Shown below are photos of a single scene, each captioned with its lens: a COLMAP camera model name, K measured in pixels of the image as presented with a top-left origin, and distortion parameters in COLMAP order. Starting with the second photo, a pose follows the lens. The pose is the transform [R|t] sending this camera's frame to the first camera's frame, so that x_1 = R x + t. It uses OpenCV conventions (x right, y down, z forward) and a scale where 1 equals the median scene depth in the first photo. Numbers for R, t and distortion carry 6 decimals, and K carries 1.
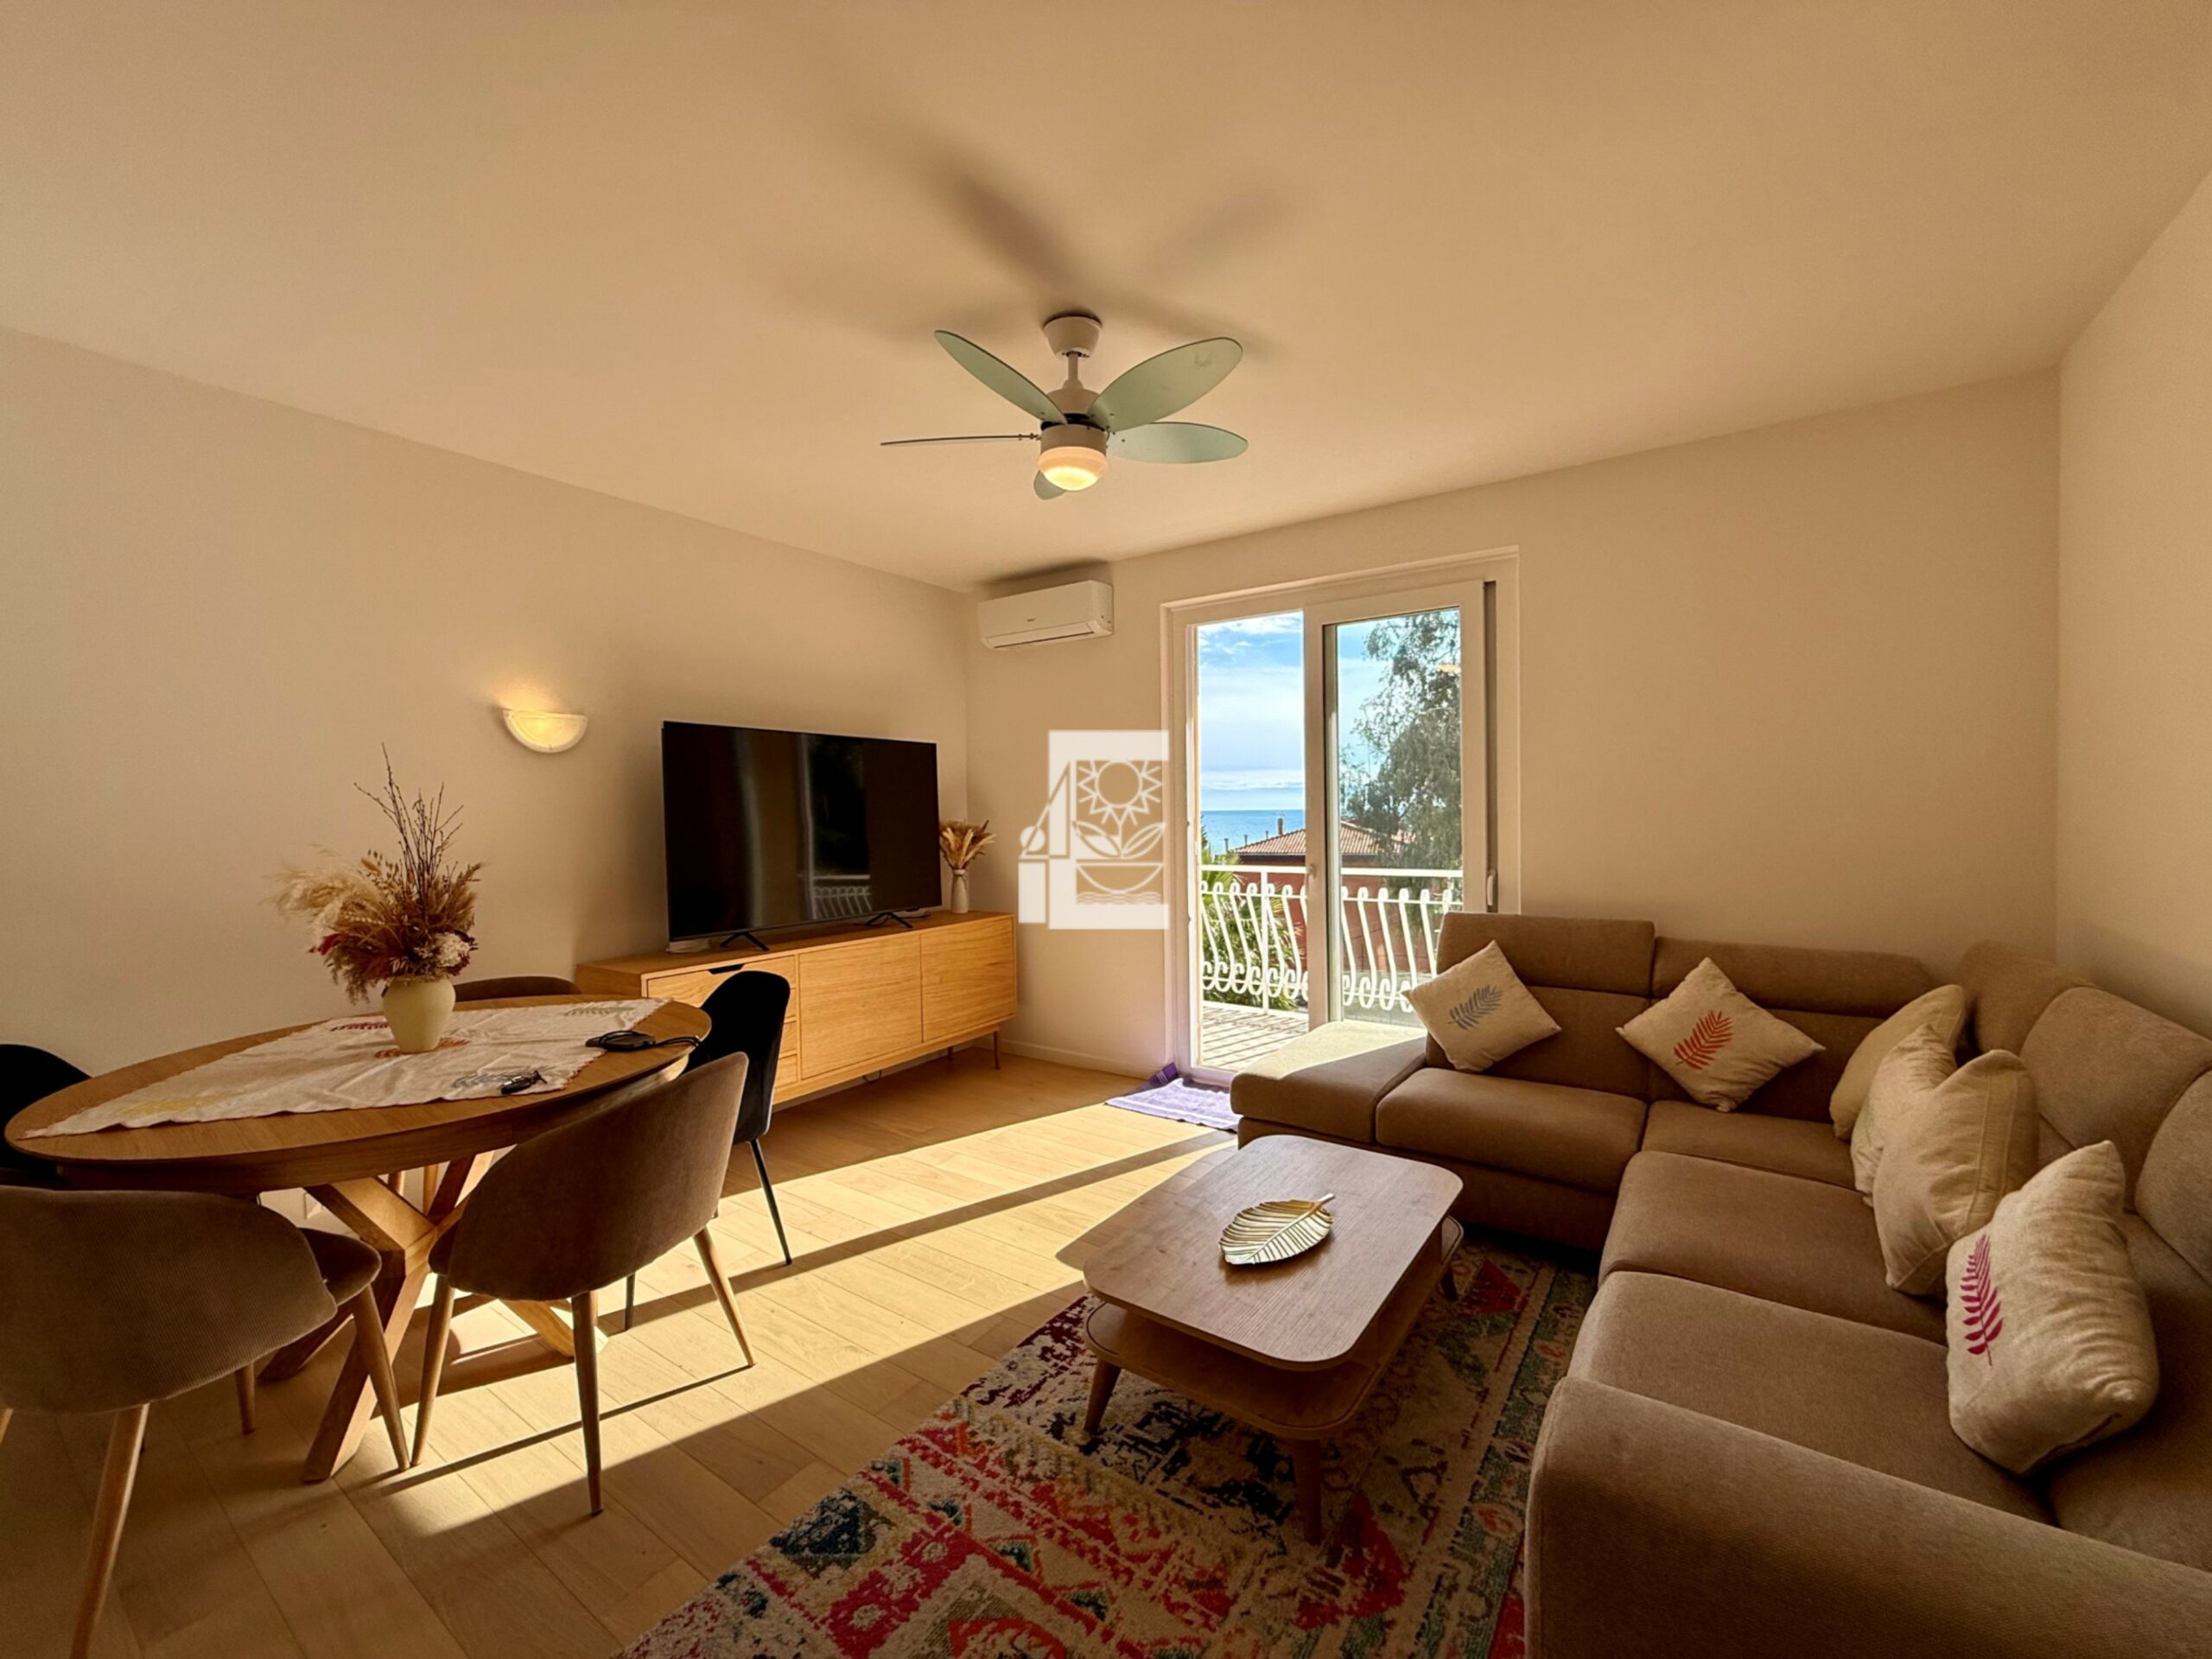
lens RADIAL K [[878.1, 0, 1087.2], [0, 878.1, 828.6], [0, 0, 1]] dist [-0.001656, 0.000422]
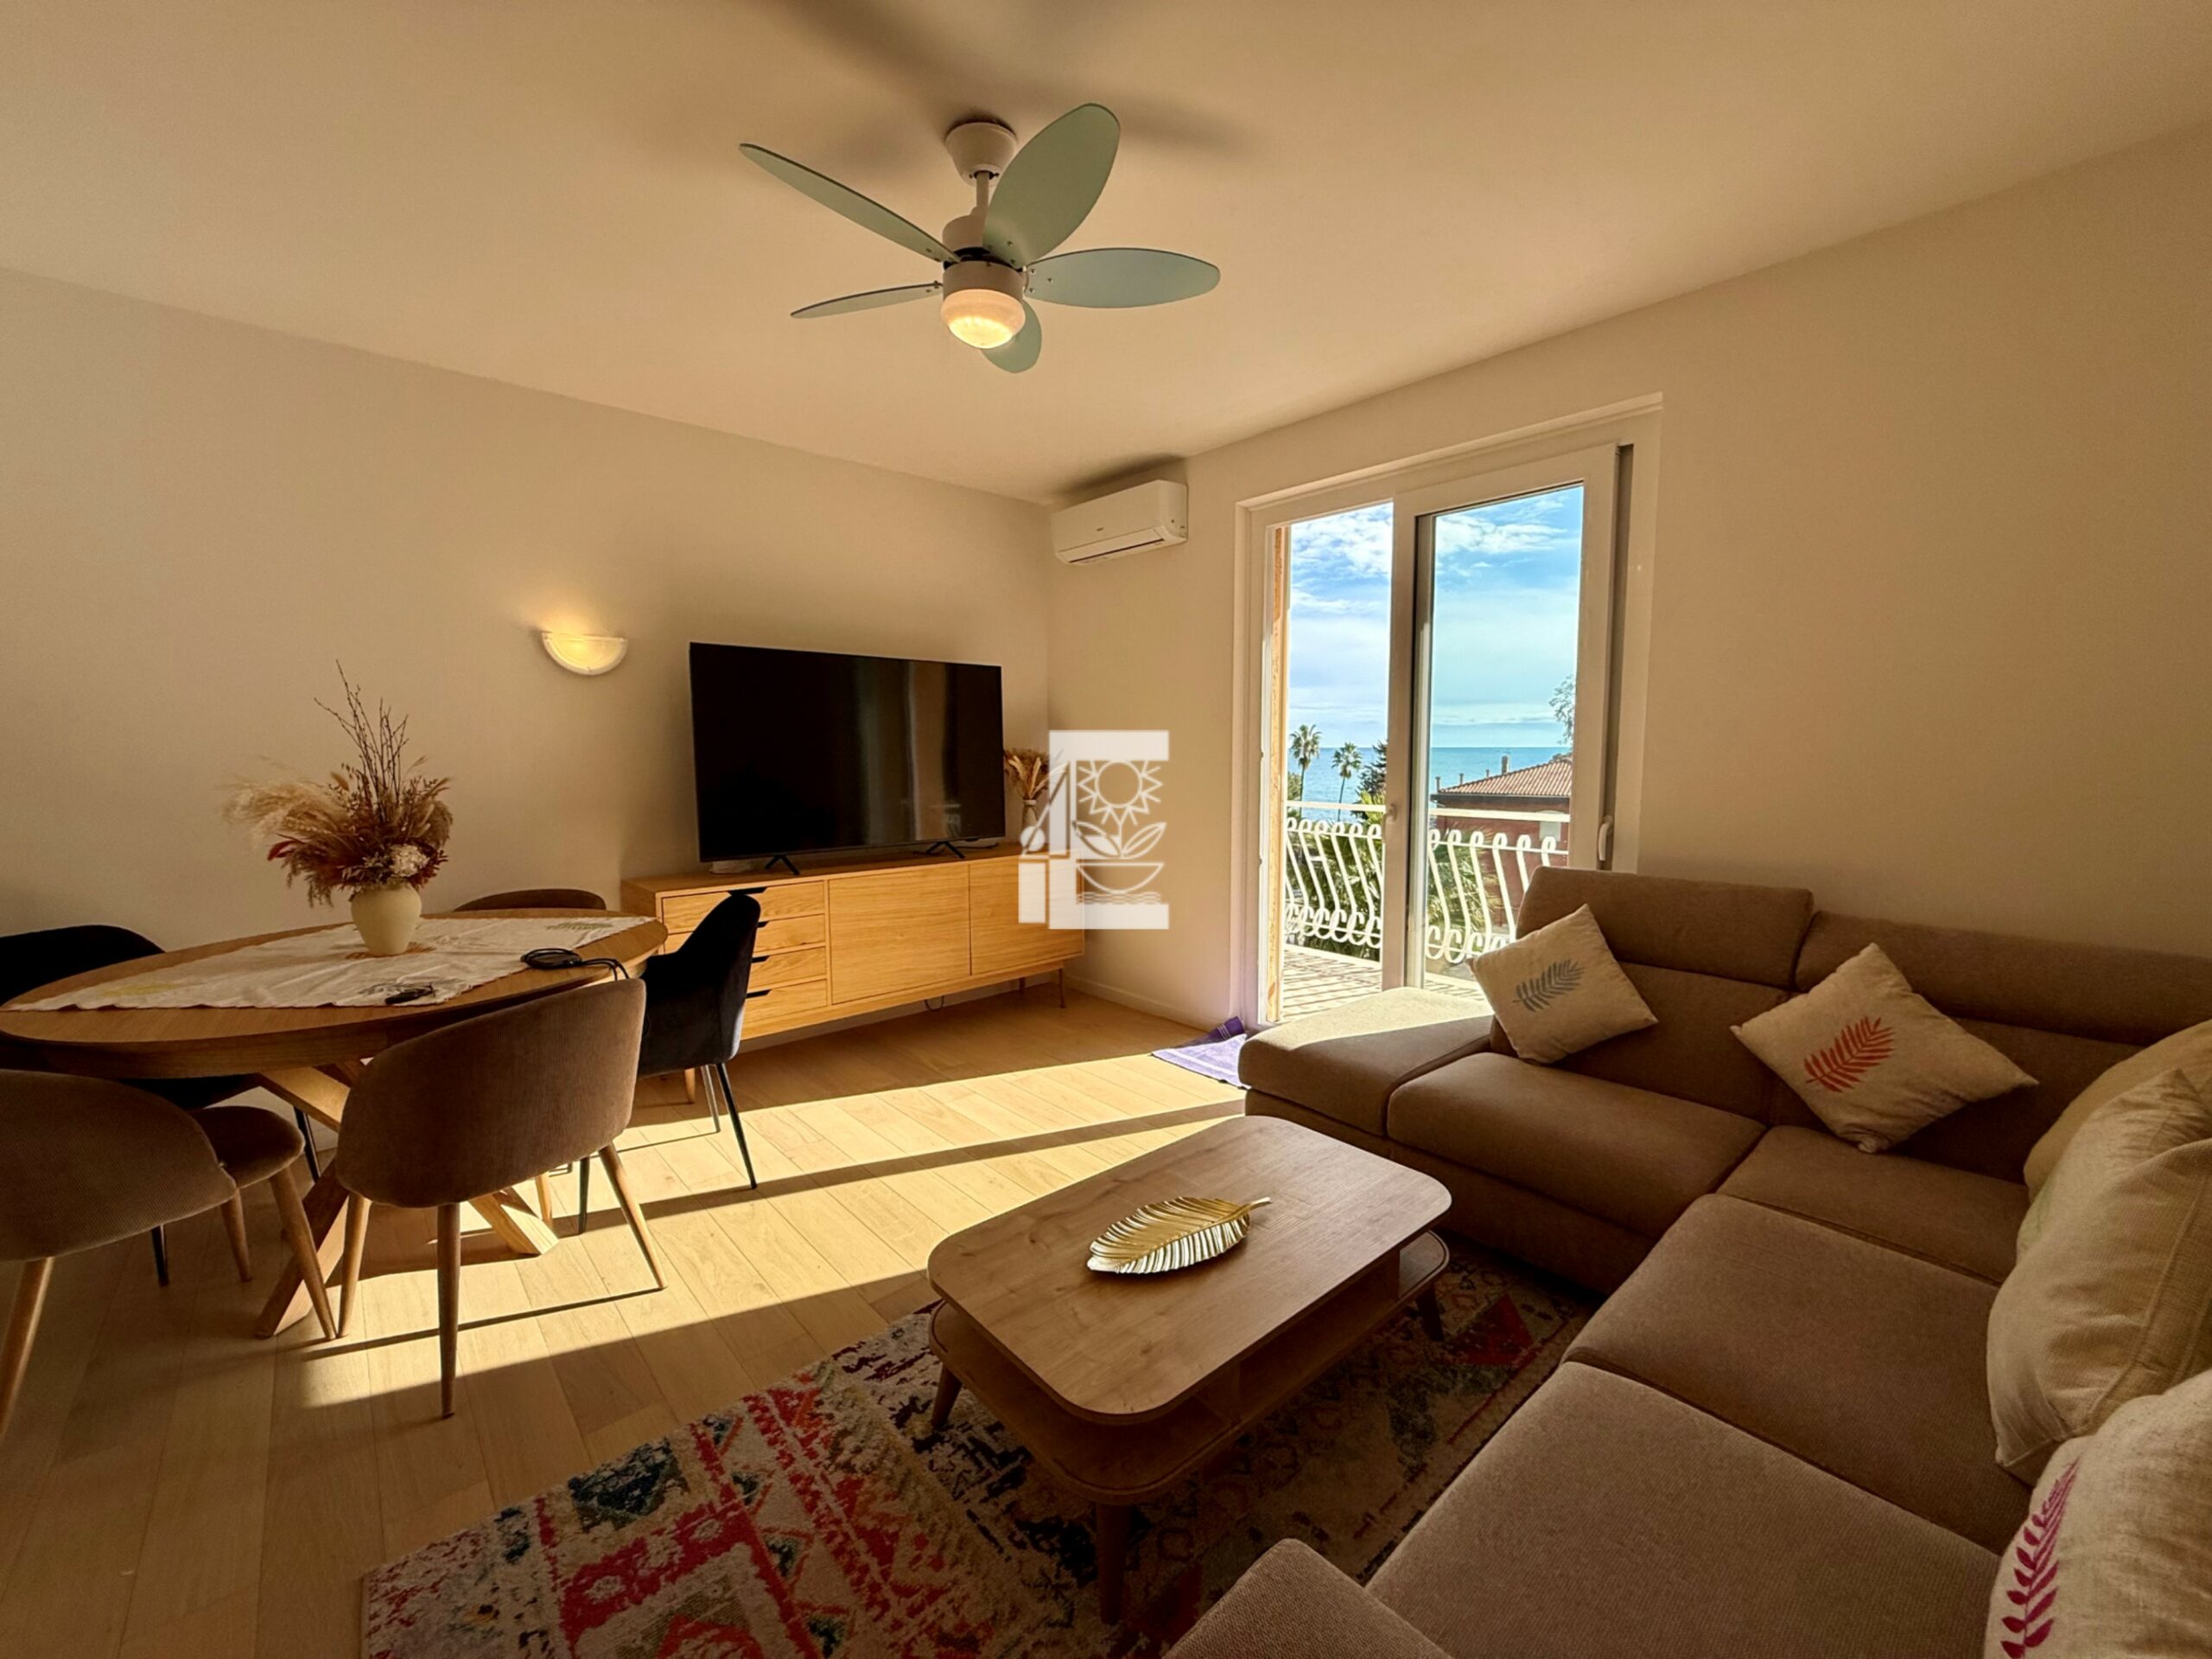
lens RADIAL K [[873.4, 0, 1096.3], [0, 873.4, 828.1], [0, 0, 1]] dist [-0.001387, 0.000075]
pose [[0.972815, 0.033577, -0.229138, 0.259730], [-0.016413, 0.996942, 0.076405, 0.006249], [0.231002, -0.070567, 0.970391, 0.161697]]
